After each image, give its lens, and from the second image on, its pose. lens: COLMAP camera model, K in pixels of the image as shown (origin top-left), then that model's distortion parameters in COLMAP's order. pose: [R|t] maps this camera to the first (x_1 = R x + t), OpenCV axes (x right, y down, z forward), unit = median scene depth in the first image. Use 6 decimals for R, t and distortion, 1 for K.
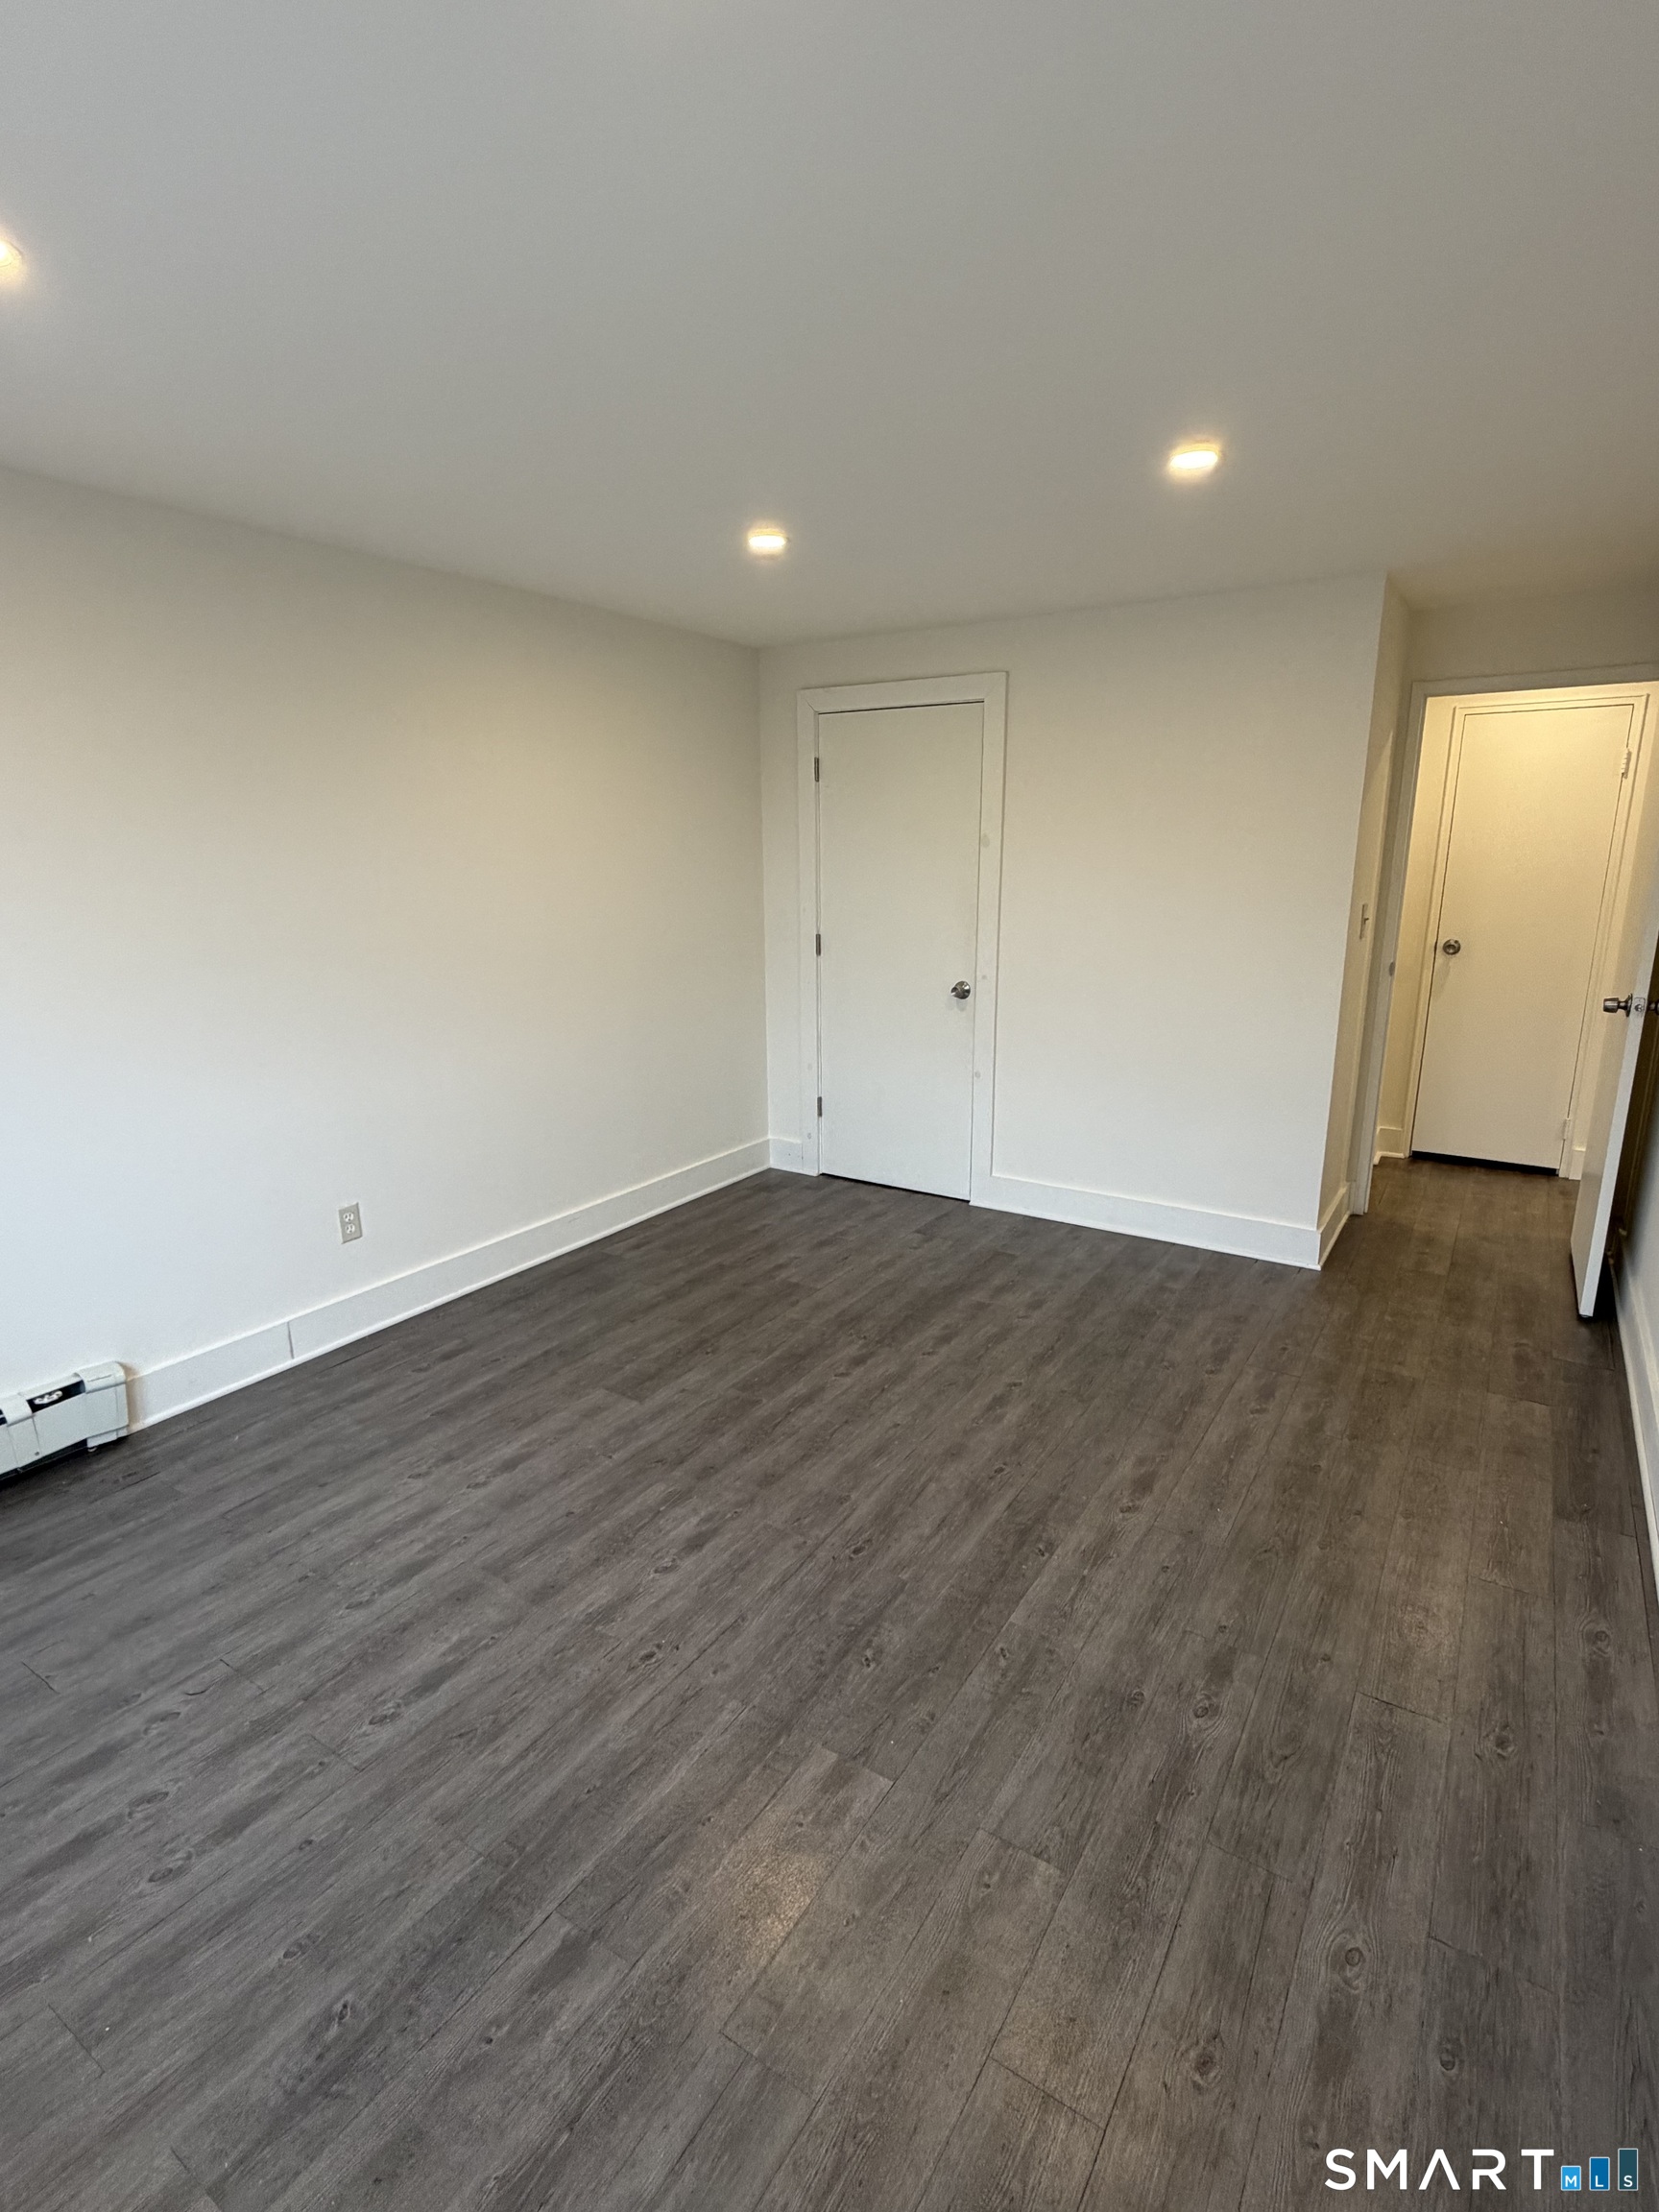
lens RADIAL K [[1077.4, 0, 827.0], [0, 1077.4, 1105.6], [0, 0, 1]] dist [-0.001333, 0.000376]
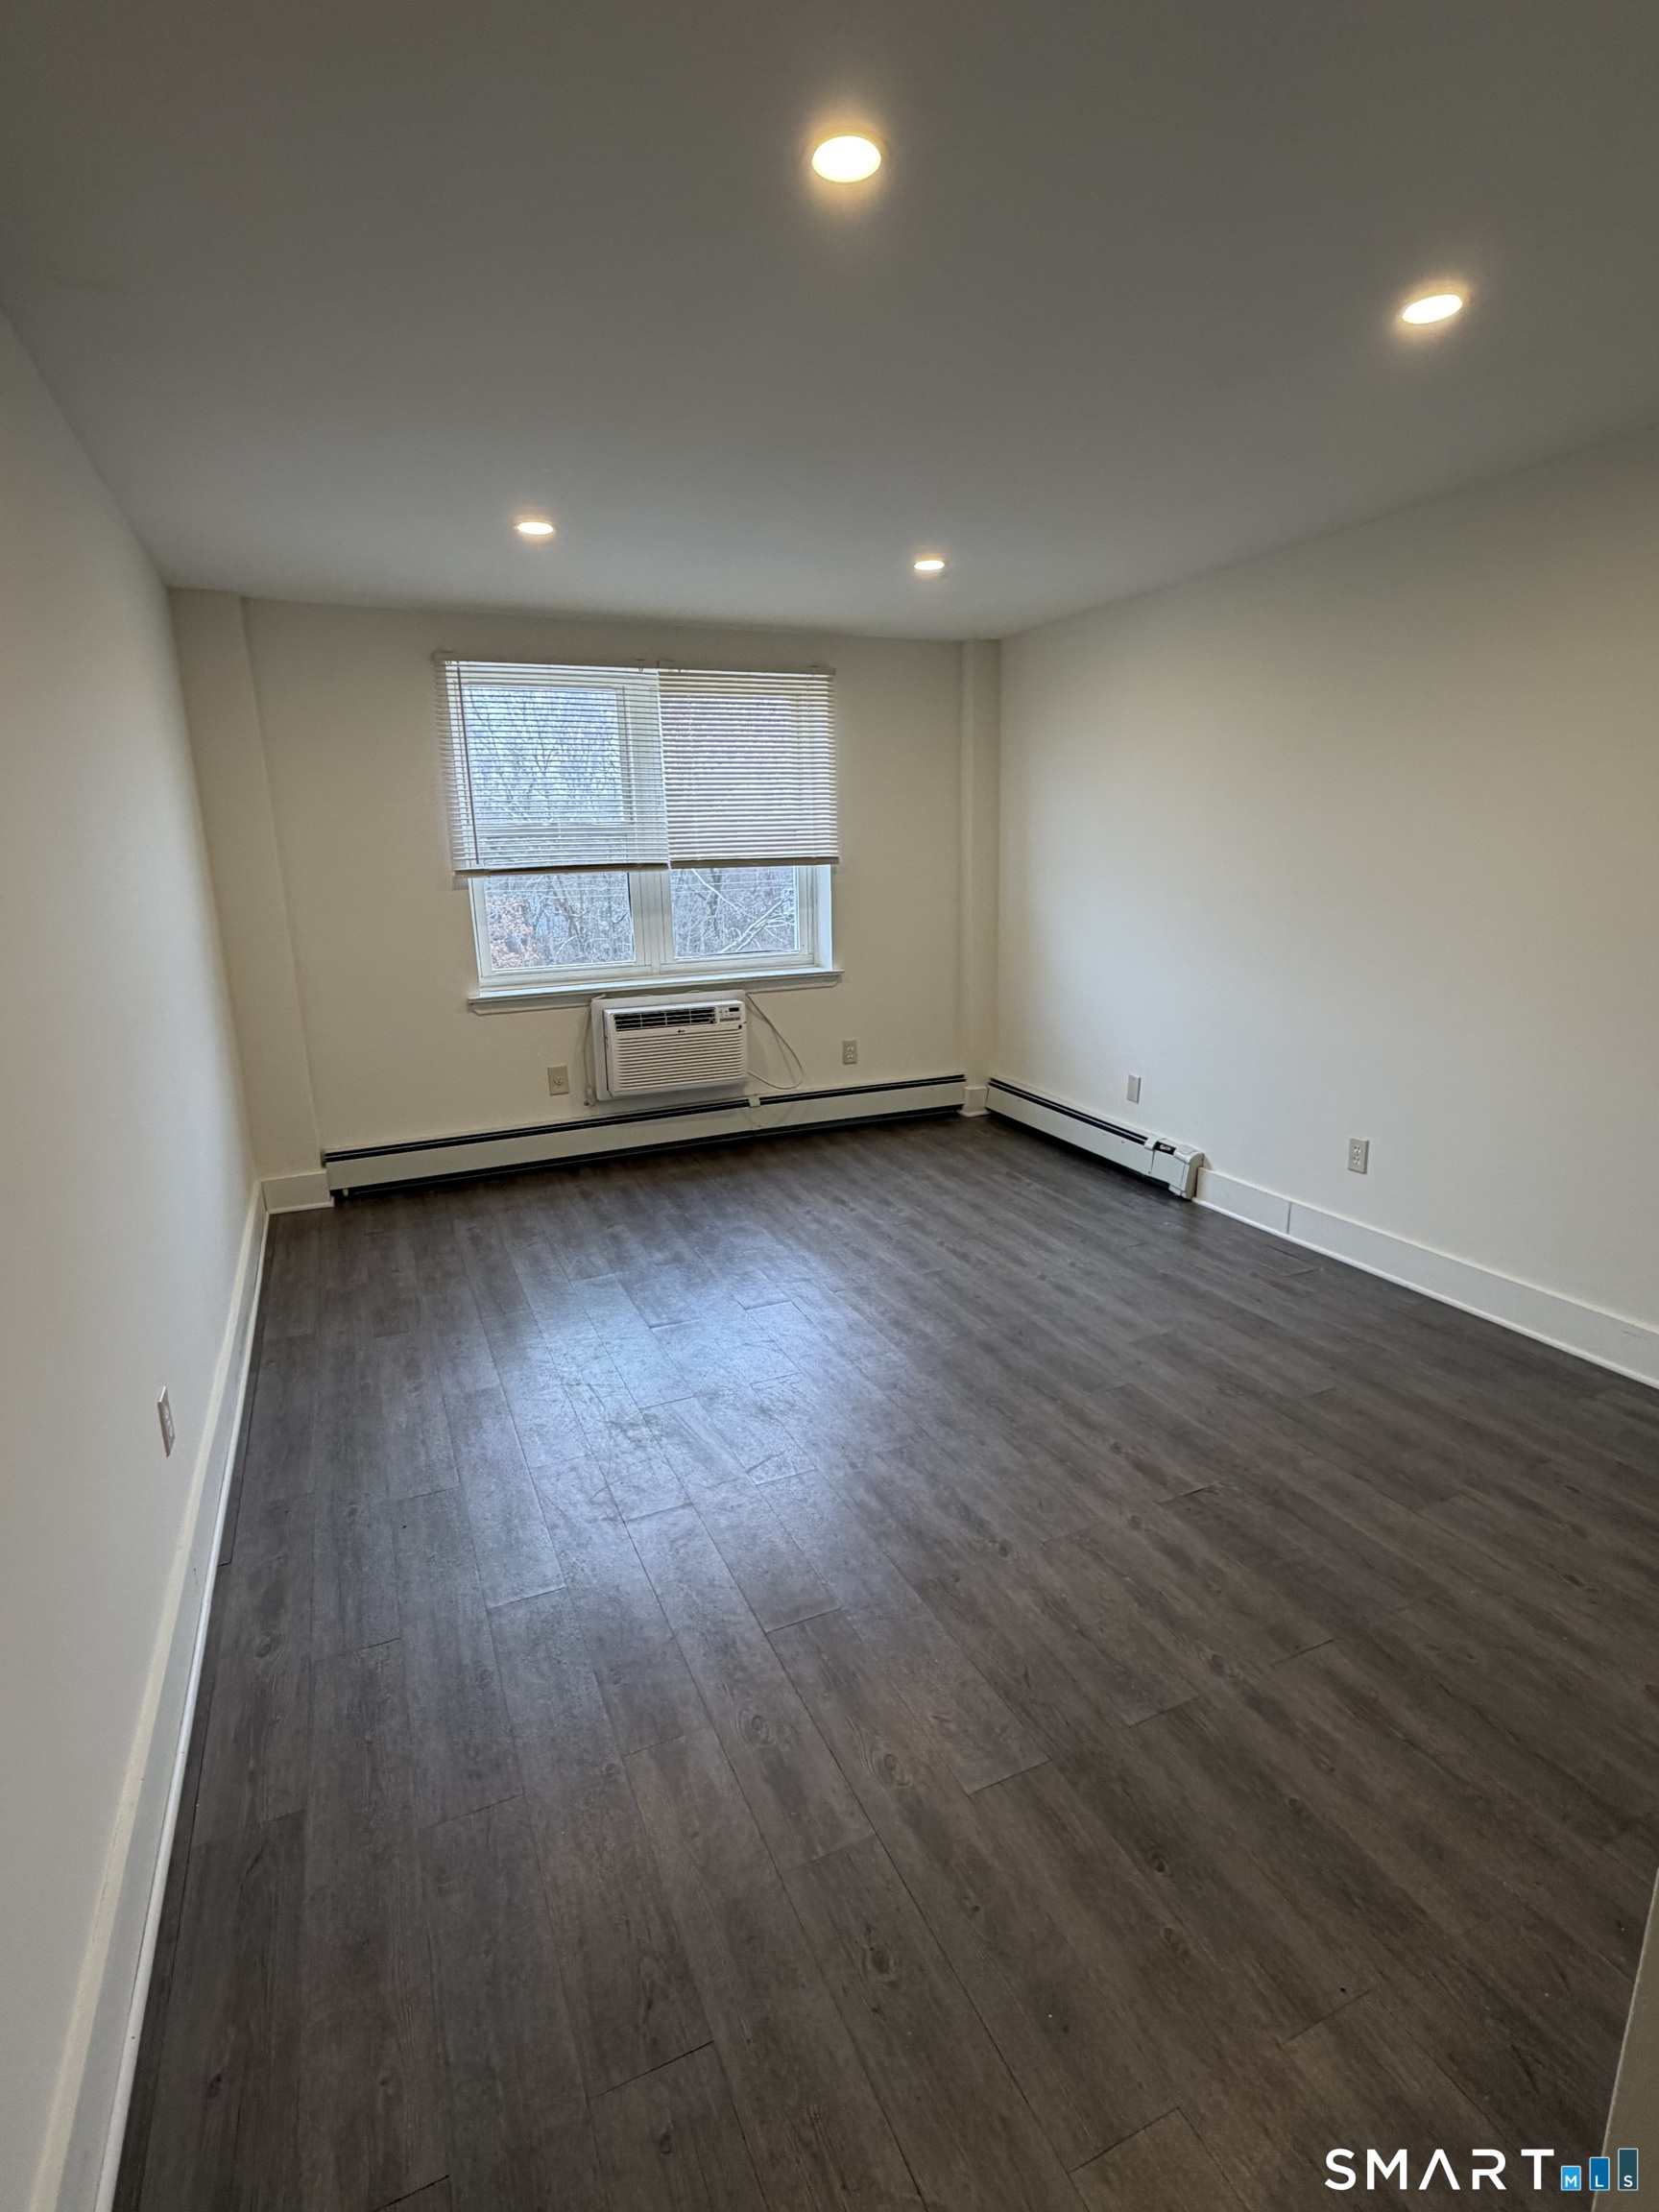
lens RADIAL K [[1077.4, 0, 847.1], [0, 1077.4, 1106.6], [0, 0, 1]] dist [-0.001333, 0.000376]
pose [[-0.532161, 0.216892, -0.818390, 0.778493], [-0.170923, 0.919203, 0.354754, -0.257329], [0.829211, 0.328668, -0.452092, 1.180234]]
